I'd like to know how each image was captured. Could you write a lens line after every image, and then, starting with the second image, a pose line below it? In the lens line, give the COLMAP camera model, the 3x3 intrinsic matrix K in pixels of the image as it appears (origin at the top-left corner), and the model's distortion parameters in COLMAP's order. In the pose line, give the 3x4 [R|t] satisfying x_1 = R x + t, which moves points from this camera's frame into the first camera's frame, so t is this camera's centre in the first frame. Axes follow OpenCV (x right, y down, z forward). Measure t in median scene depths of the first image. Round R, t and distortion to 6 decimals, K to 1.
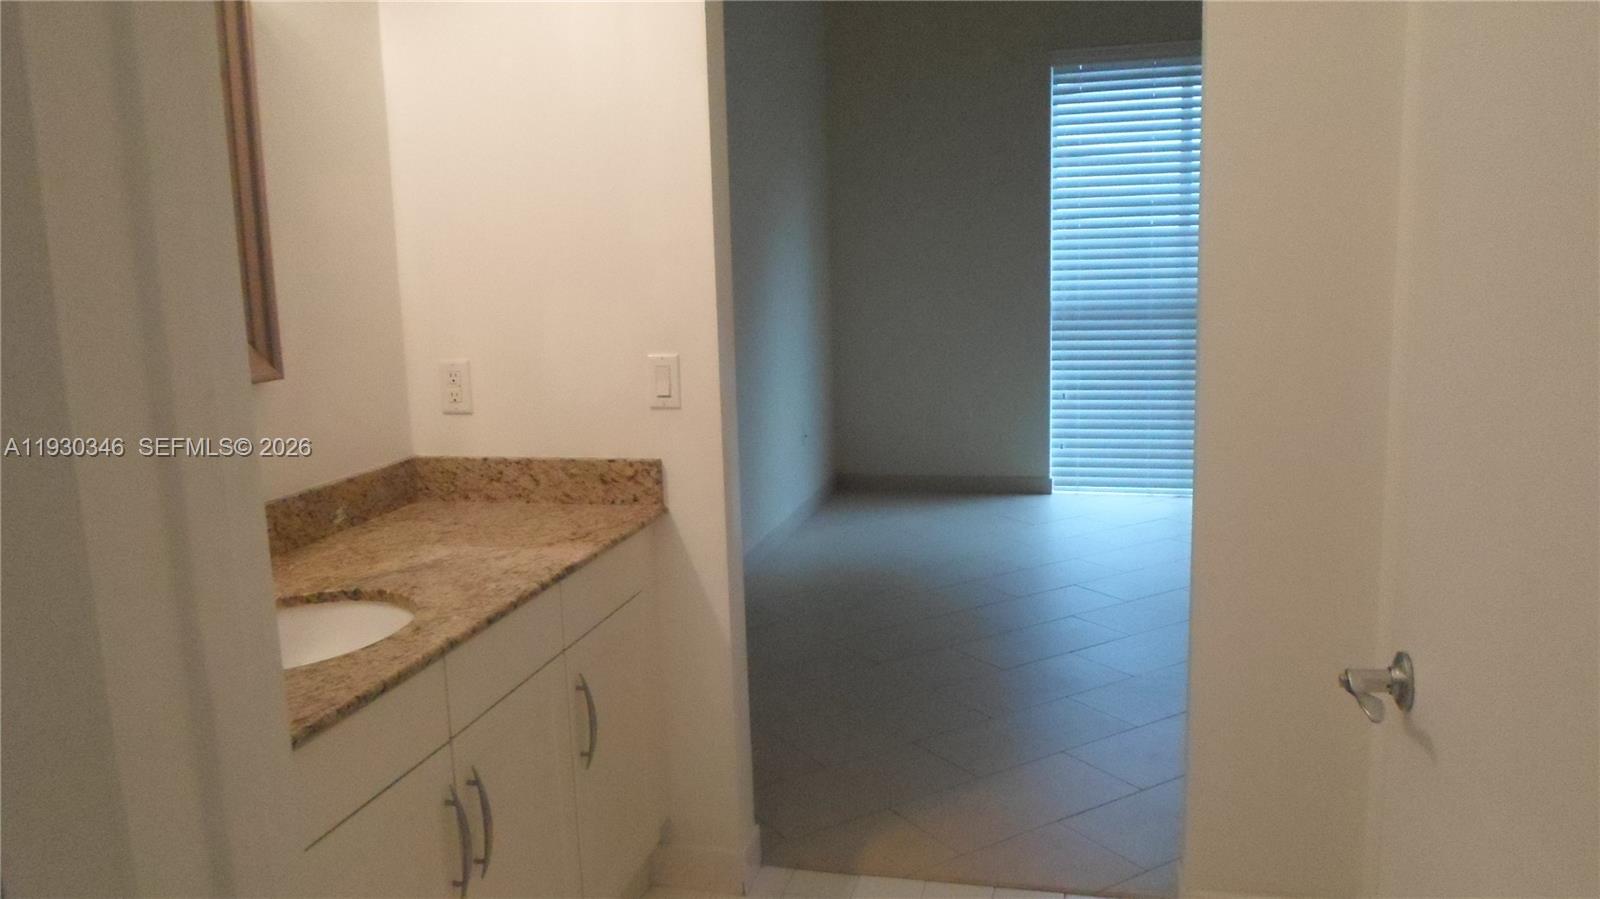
lens RADIAL K [[1242.9, 0, 800.0], [0, 1242.9, 449.5], [0, 0, 1]] dist [-0.012261, -0.005537]
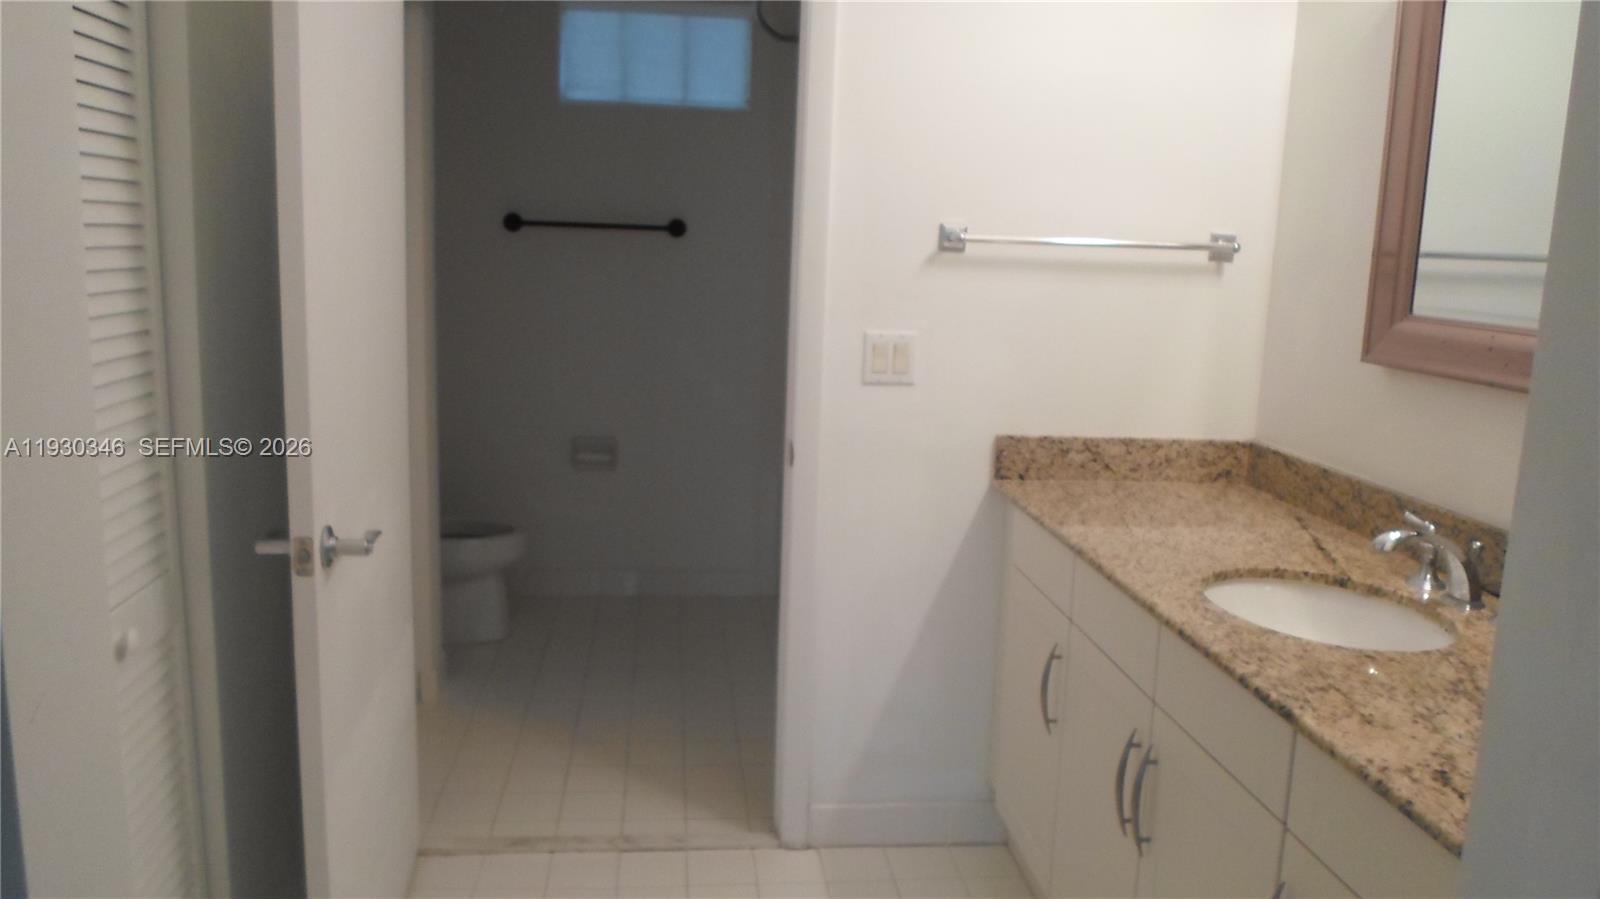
lens RADIAL K [[1242.9, 0, 800.0], [0, 1242.9, 449.5], [0, 0, 1]] dist [-0.012261, -0.005537]
pose [[-0.944650, 0.050803, -0.324124, 0.207430], [-0.060439, 0.944083, 0.324121, -0.182163], [0.322466, 0.325771, -0.888757, 1.123369]]
